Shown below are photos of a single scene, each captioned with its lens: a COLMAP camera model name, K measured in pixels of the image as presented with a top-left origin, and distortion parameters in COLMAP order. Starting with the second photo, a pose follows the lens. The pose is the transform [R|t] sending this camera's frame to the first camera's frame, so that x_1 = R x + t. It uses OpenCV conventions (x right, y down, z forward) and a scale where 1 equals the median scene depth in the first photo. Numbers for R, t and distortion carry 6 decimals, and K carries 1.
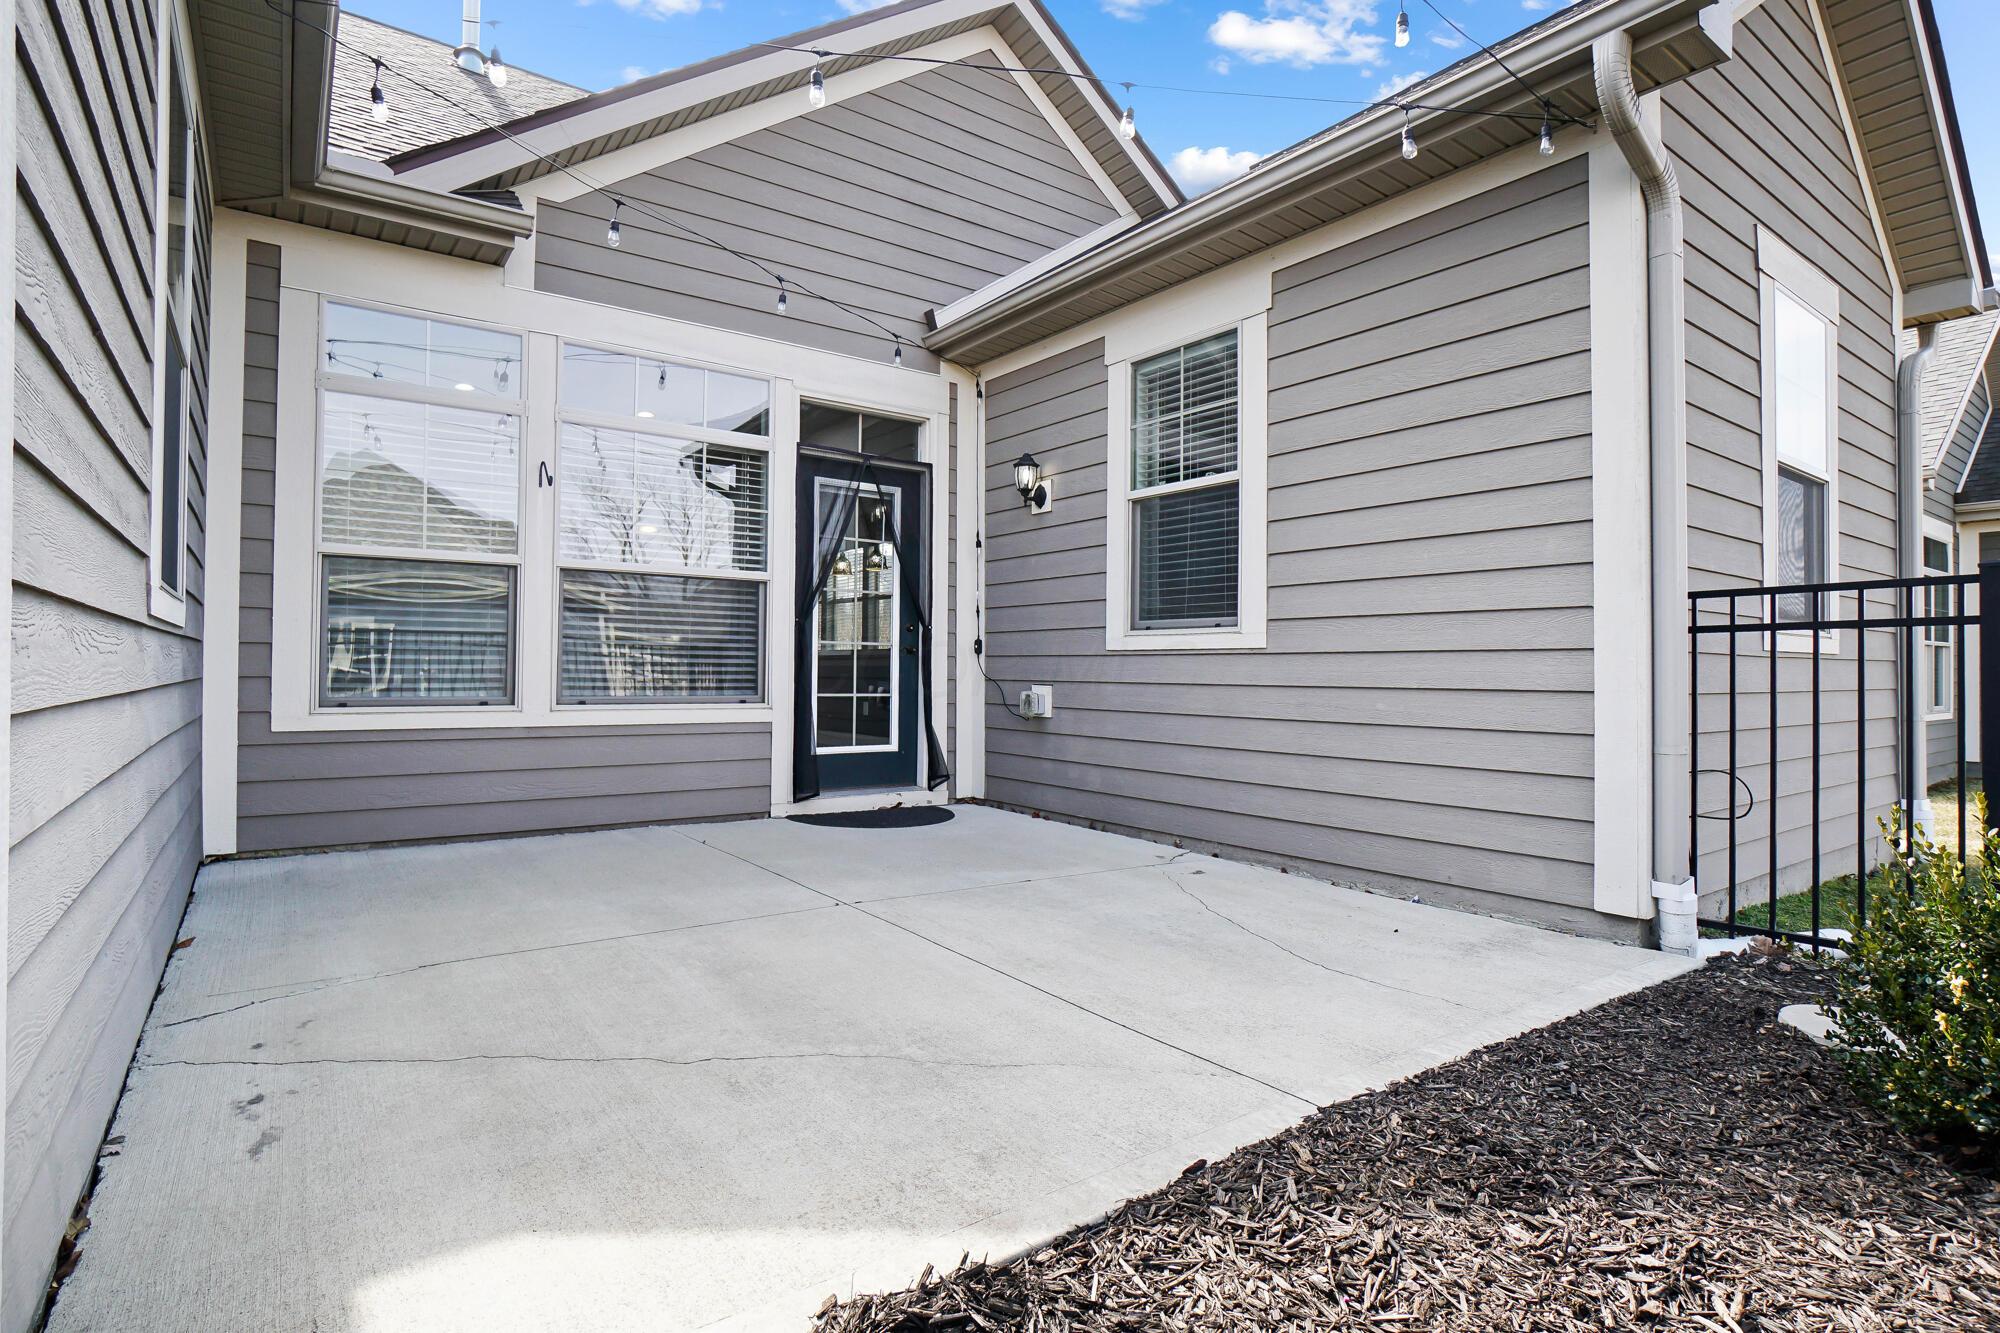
lens RADIAL K [[976.8, 0, 967.7], [0, 976.8, 636.4], [0, 0, 1]] dist [-0.002892, 0.000034]
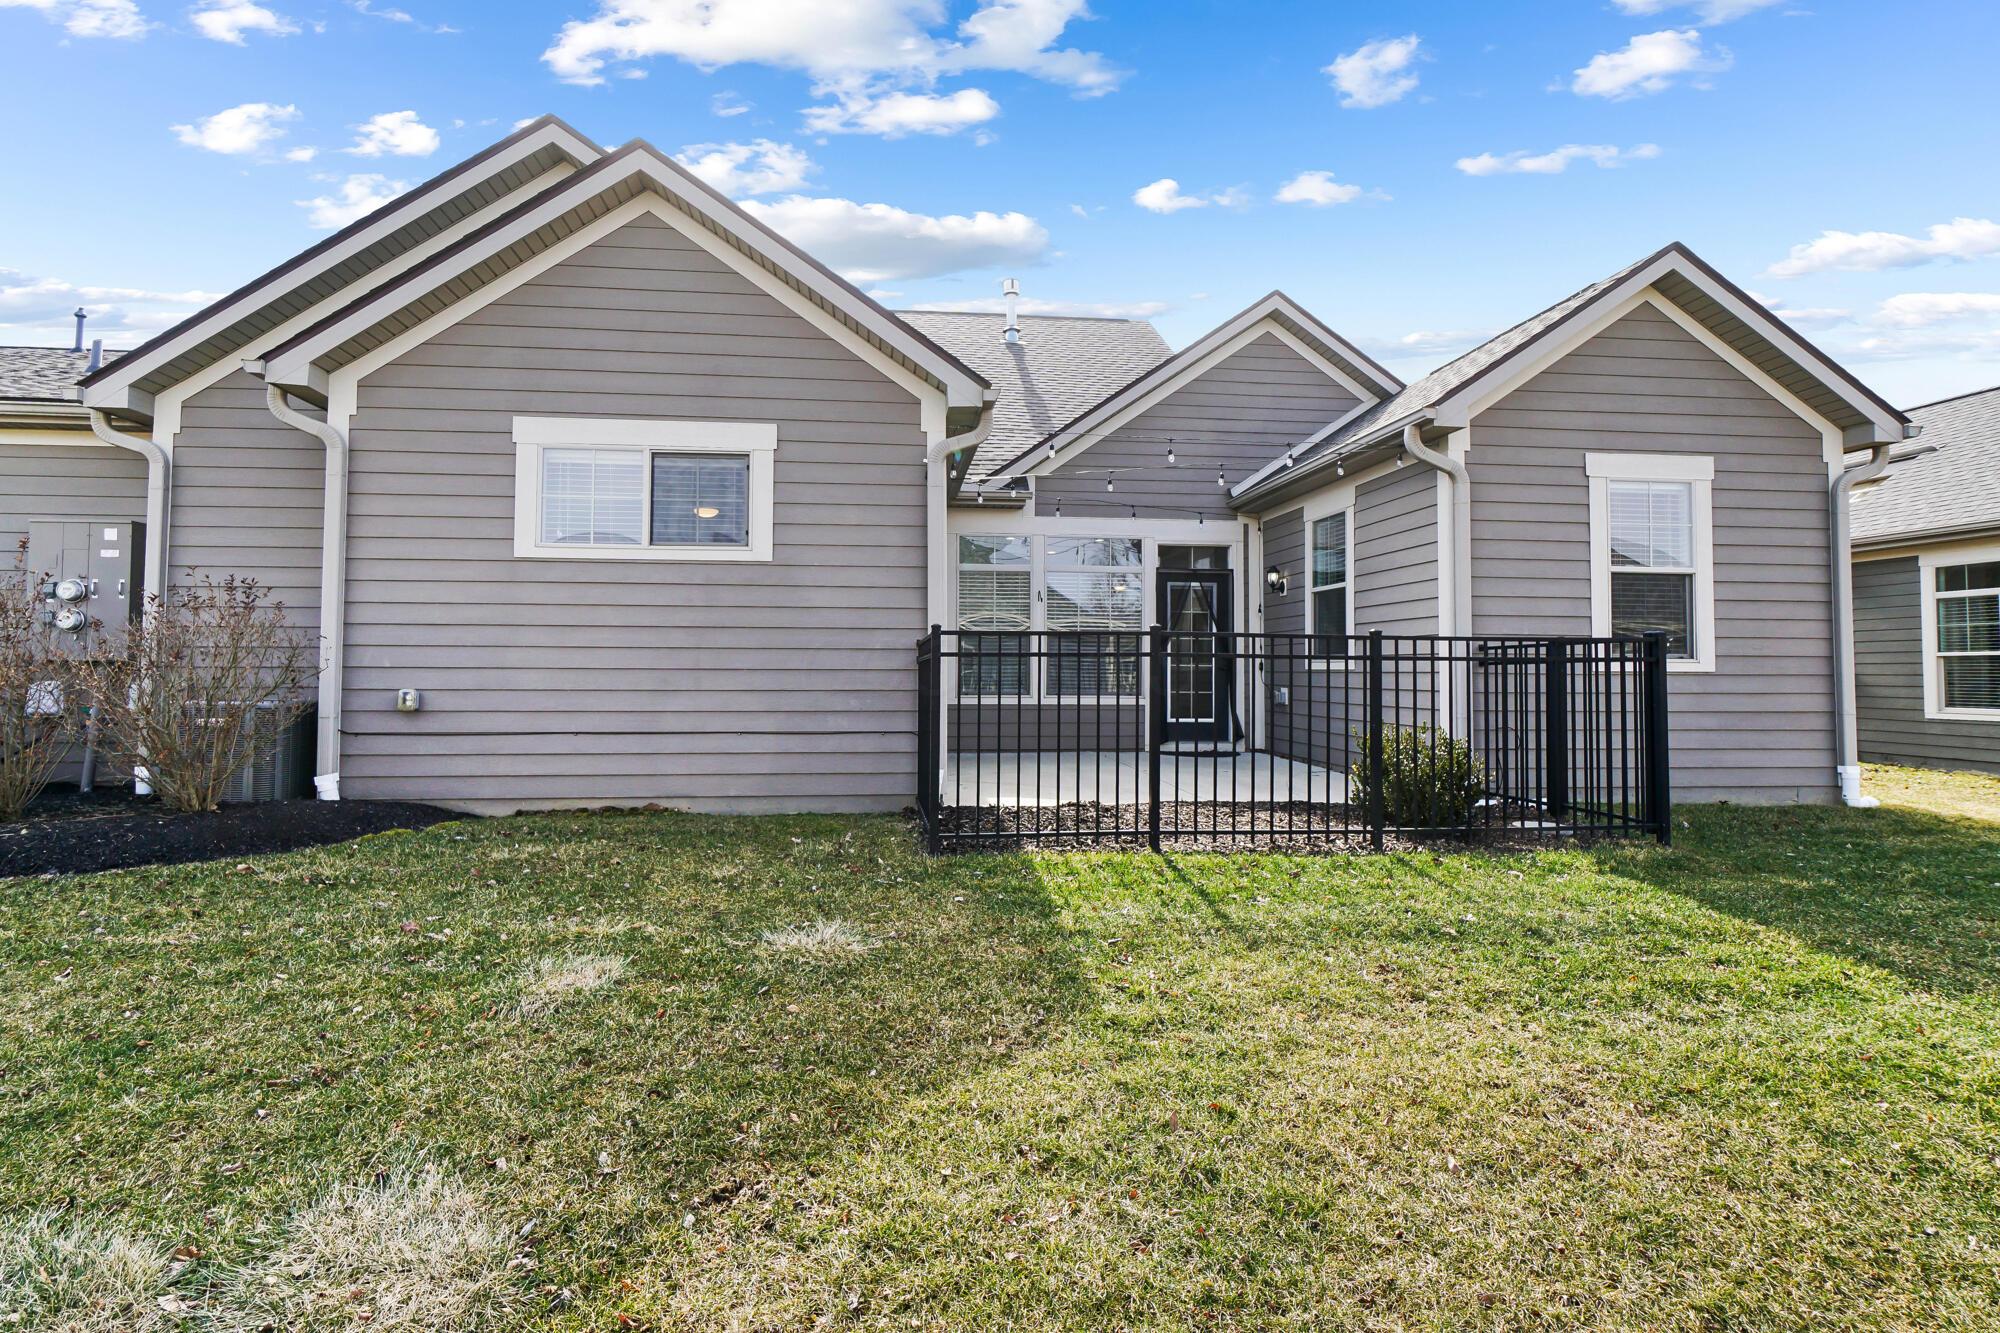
lens RADIAL K [[976.8, 0, 1000.4], [0, 976.8, 662.2], [0, 0, 1]] dist [-0.002892, 0.000034]
pose [[0.868189, -0.009114, -0.496150, 0.510694], [0.022728, 0.999512, 0.021410, -0.050823], [0.495713, -0.029864, 0.867973, -0.859739]]
